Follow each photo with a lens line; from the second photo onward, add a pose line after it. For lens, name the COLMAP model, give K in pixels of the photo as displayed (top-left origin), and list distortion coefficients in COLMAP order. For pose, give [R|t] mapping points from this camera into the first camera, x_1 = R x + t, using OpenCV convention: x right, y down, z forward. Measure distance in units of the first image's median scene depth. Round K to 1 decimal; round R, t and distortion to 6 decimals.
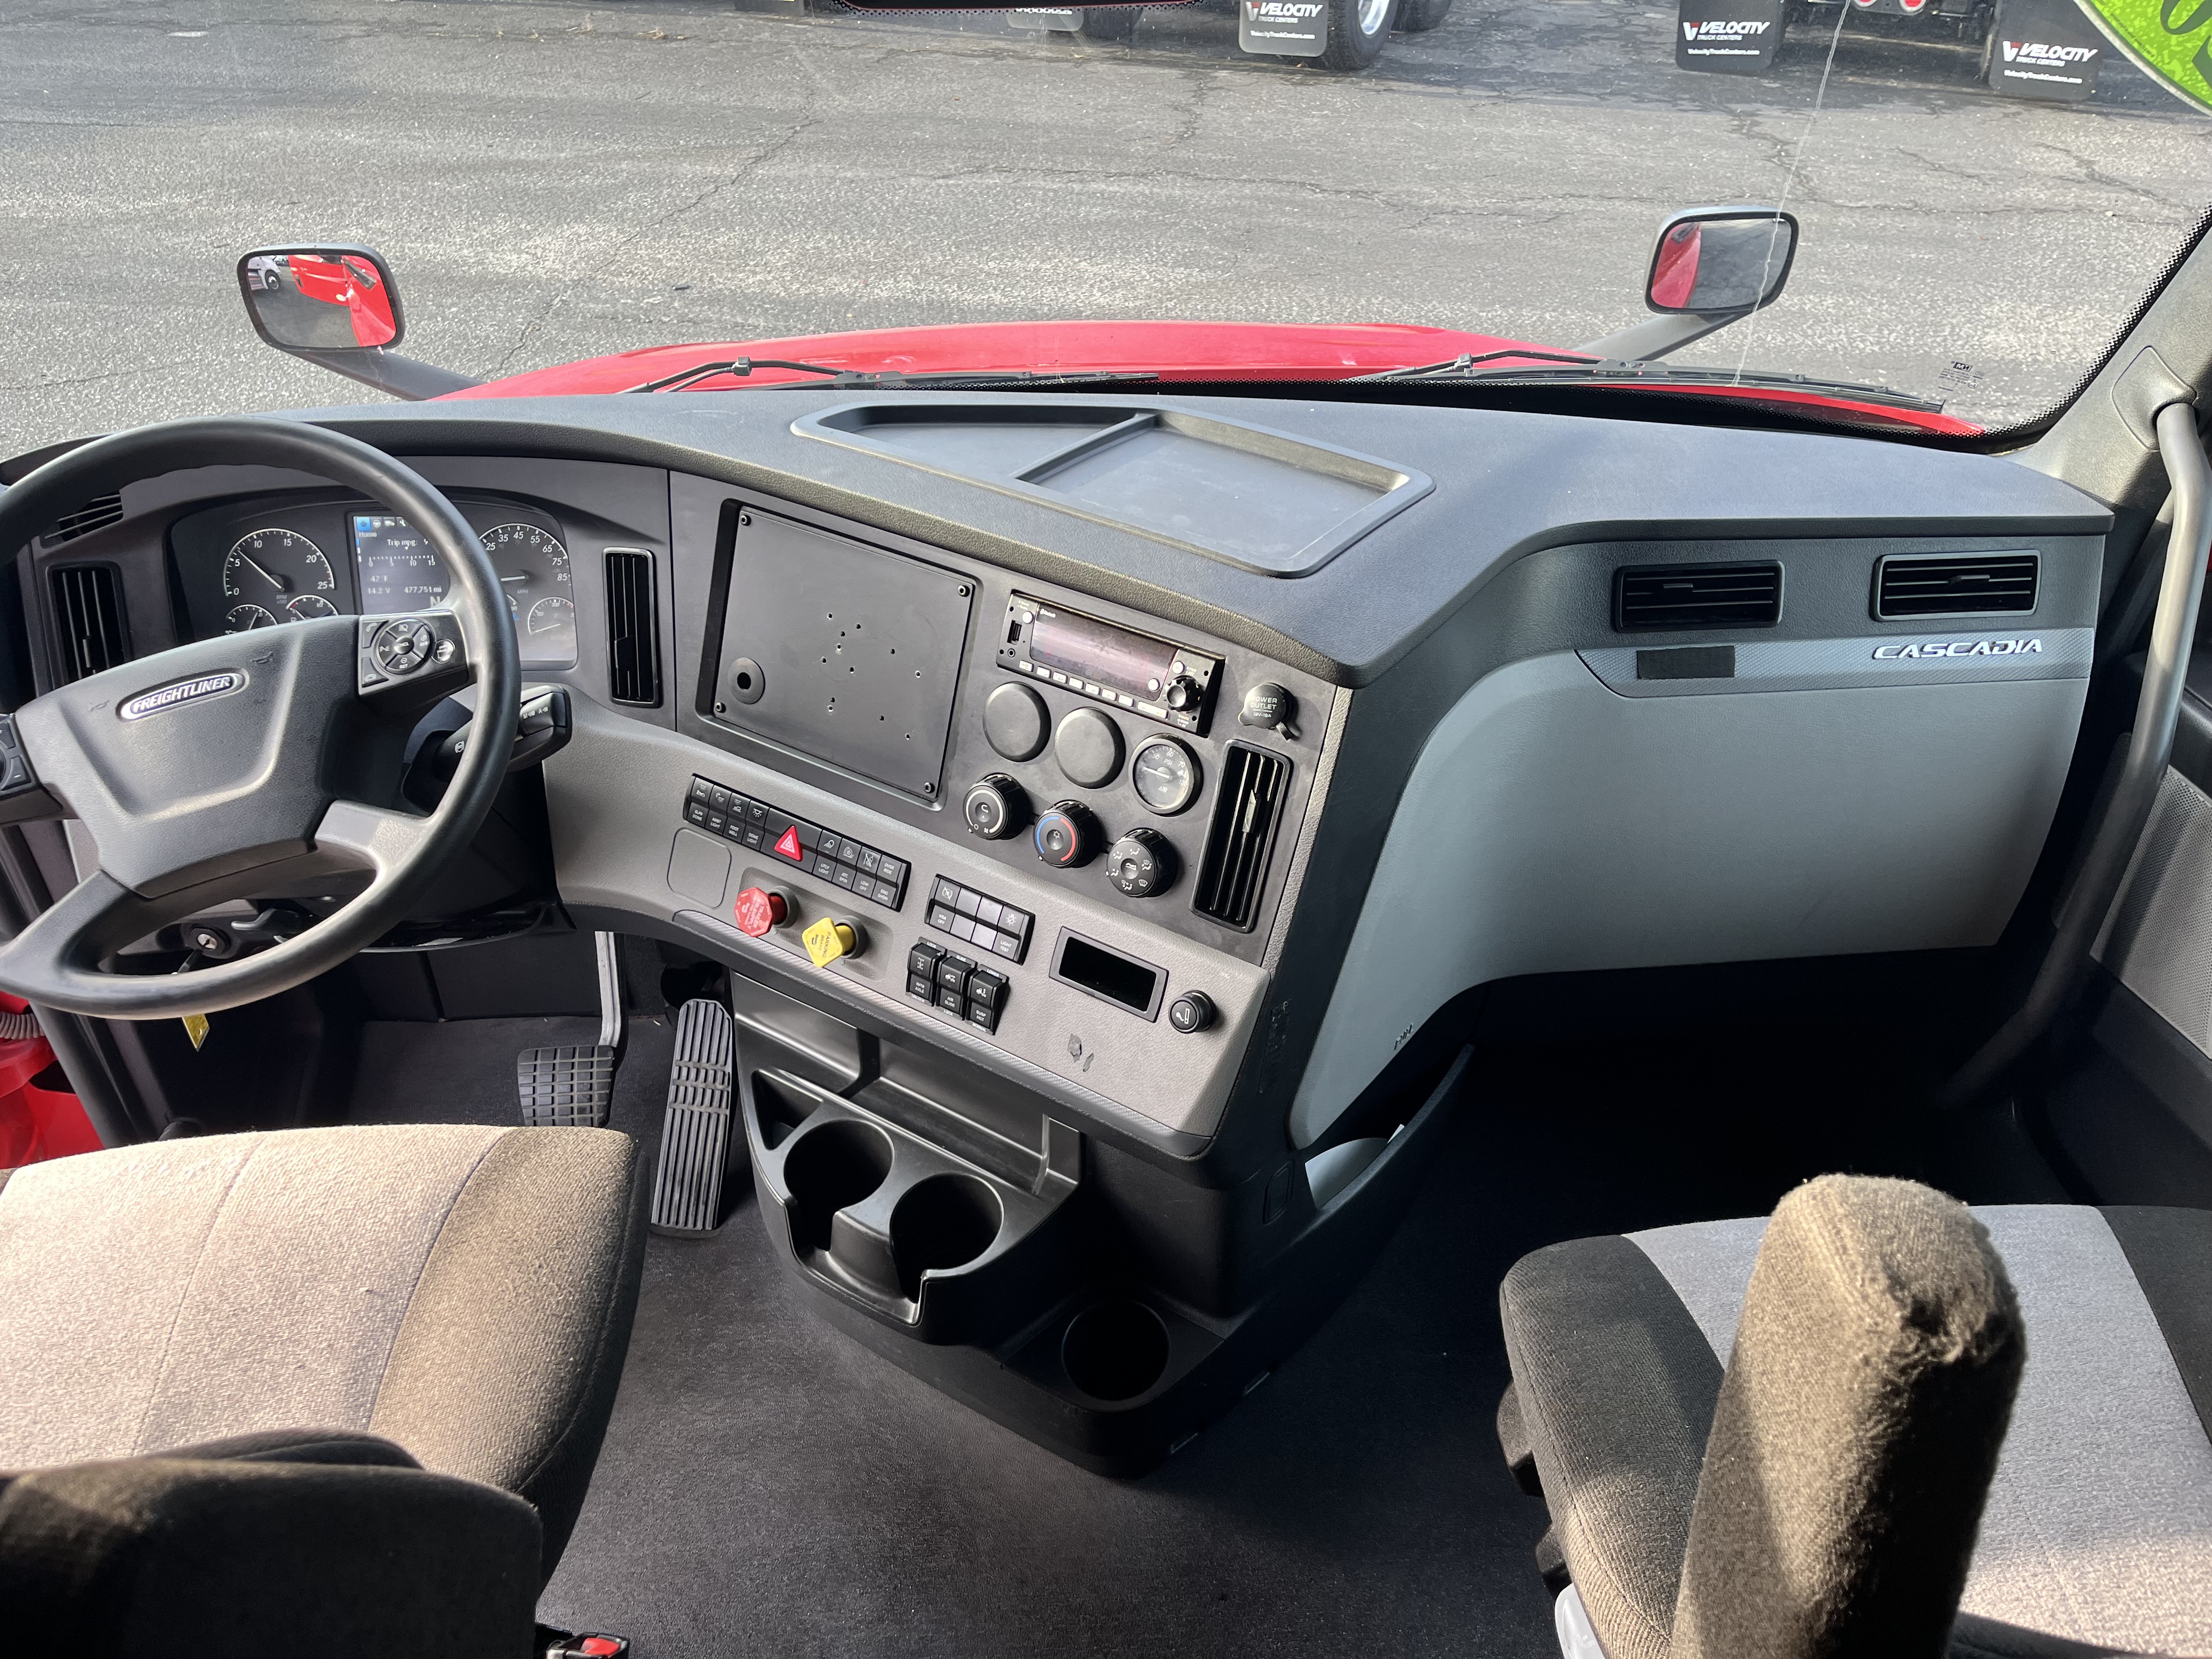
lens RADIAL K [[1687.0, 0, 1105.1], [0, 1687.0, 823.3], [0, 0, 1]] dist [0.050409, -0.093270]
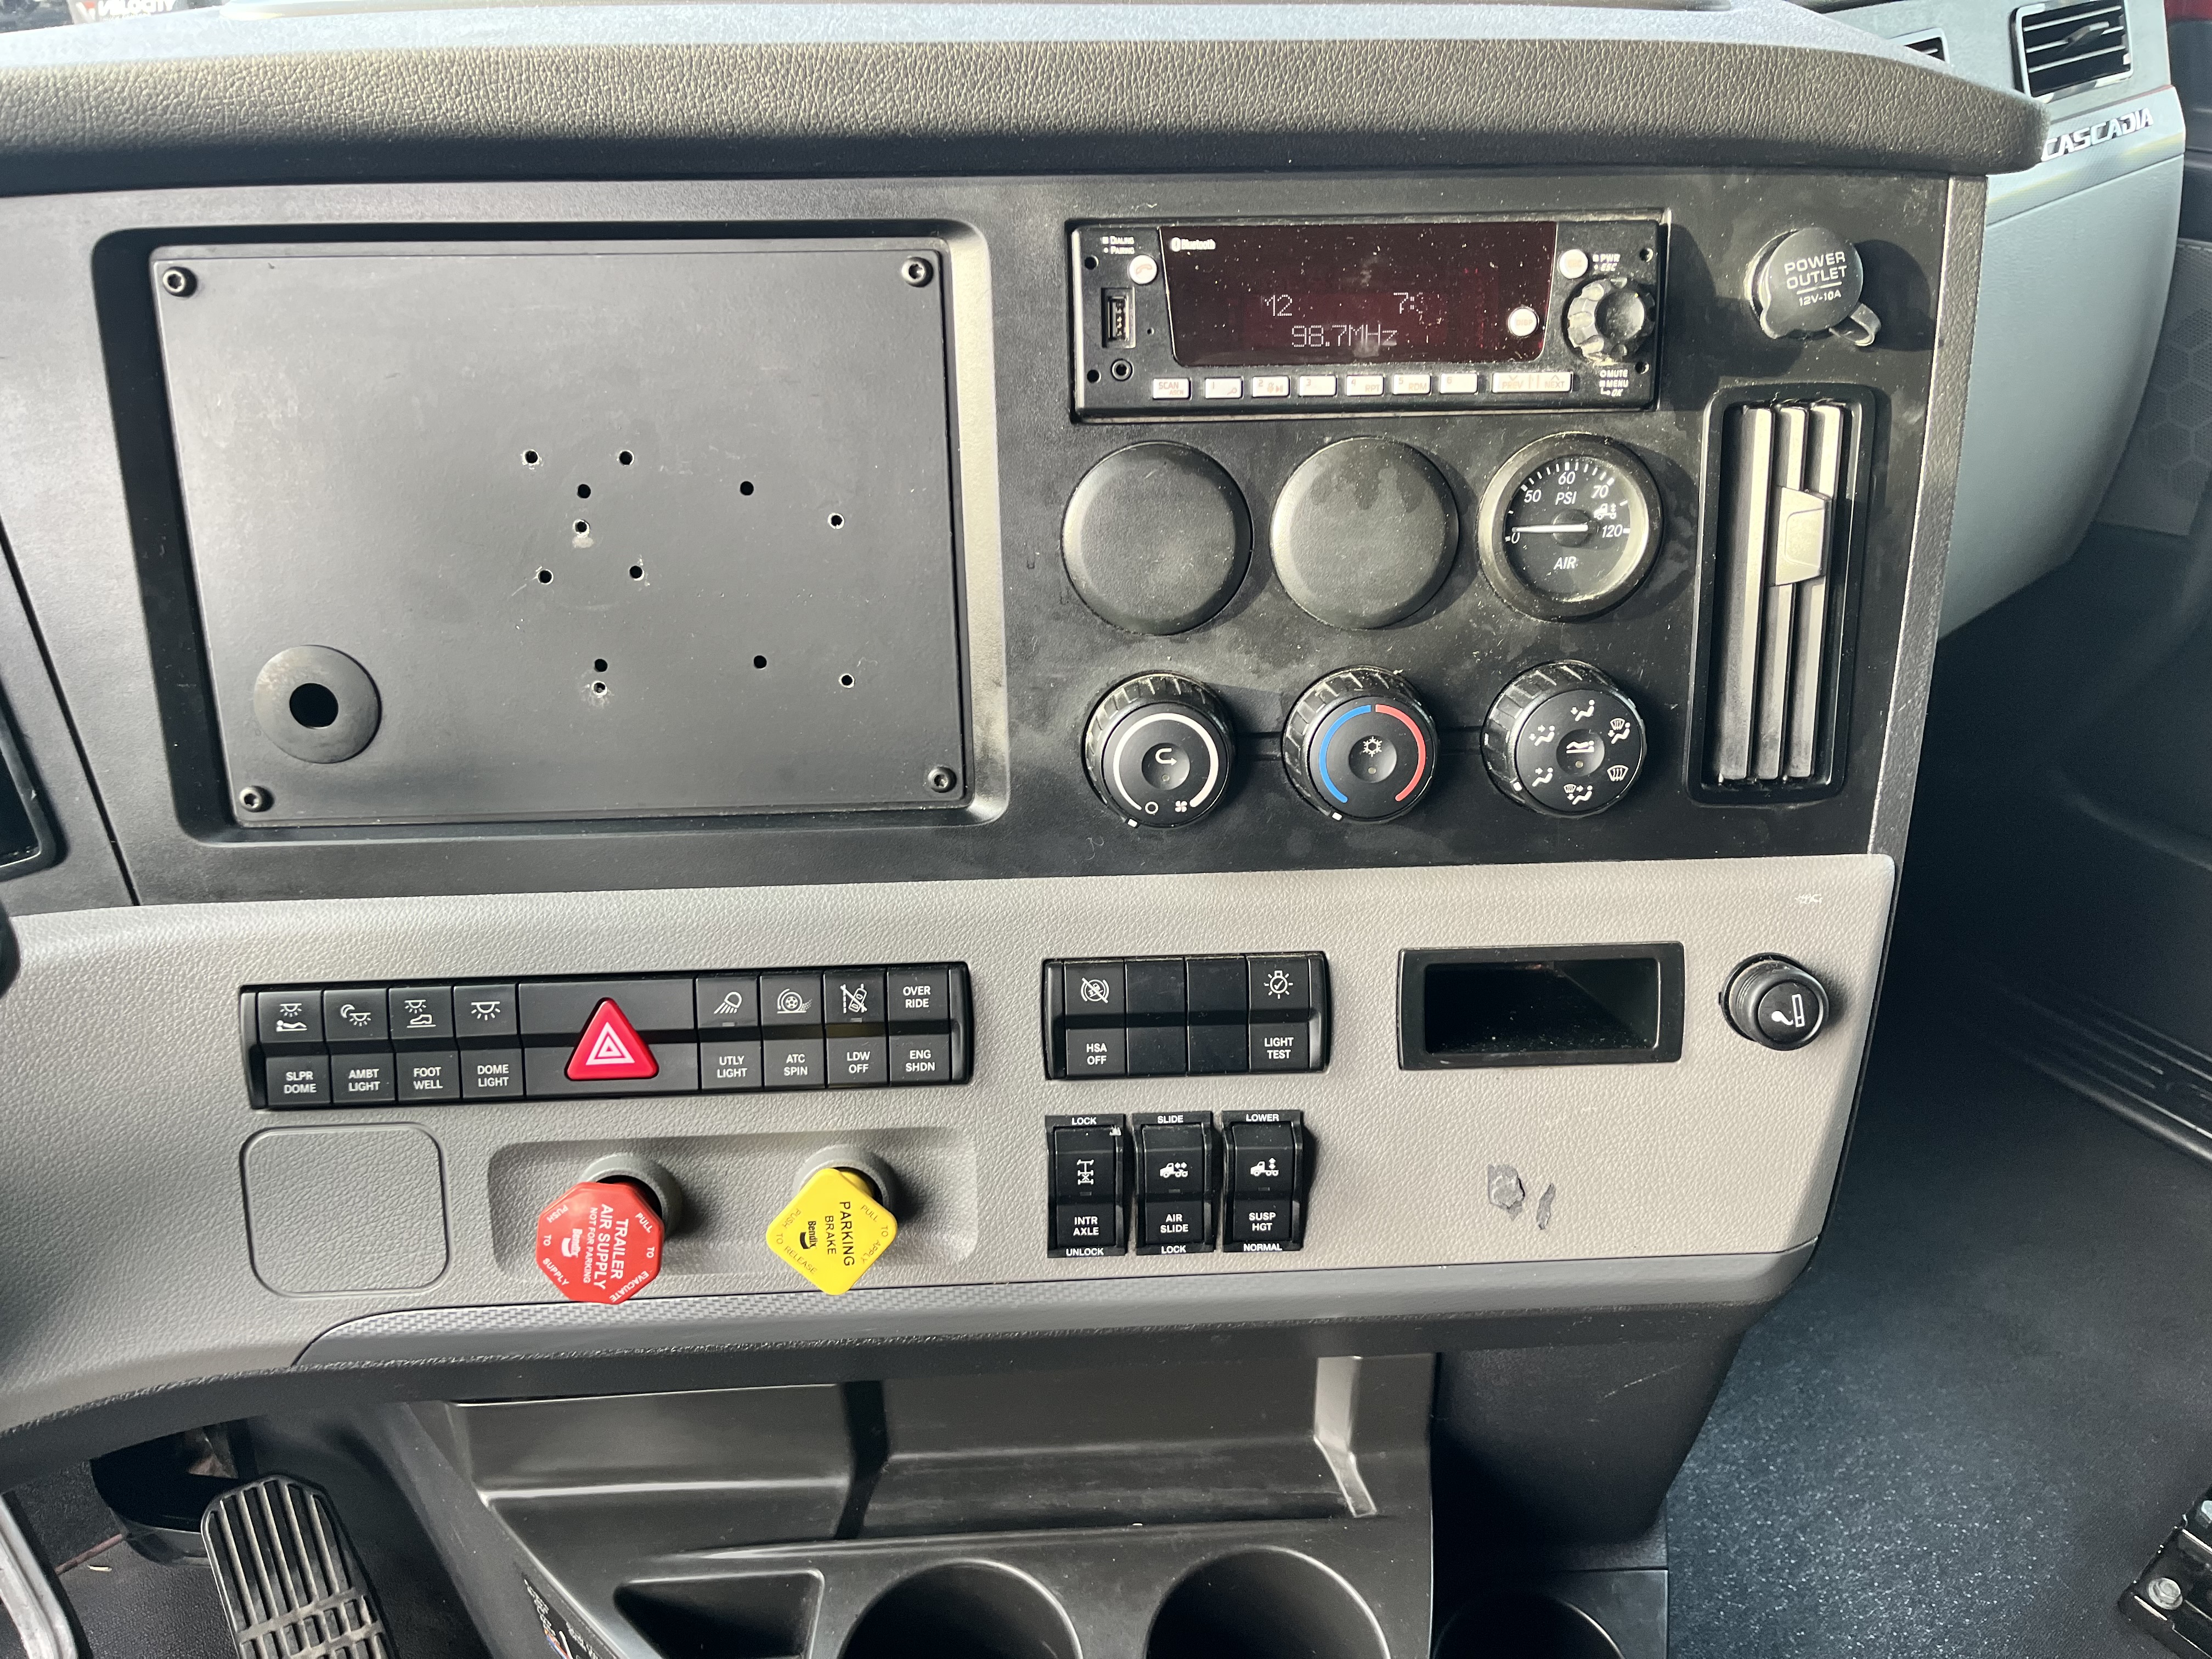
lens RADIAL K [[1687.0, 0, 1095.4], [0, 1687.0, 835.0], [0, 0, 1]] dist [0.050409, -0.093270]
pose [[0.813644, -0.337844, 0.473123, -0.267945], [0.341687, 0.936318, 0.080990, -0.028059], [-0.470356, 0.095763, 0.877266, 0.598648]]
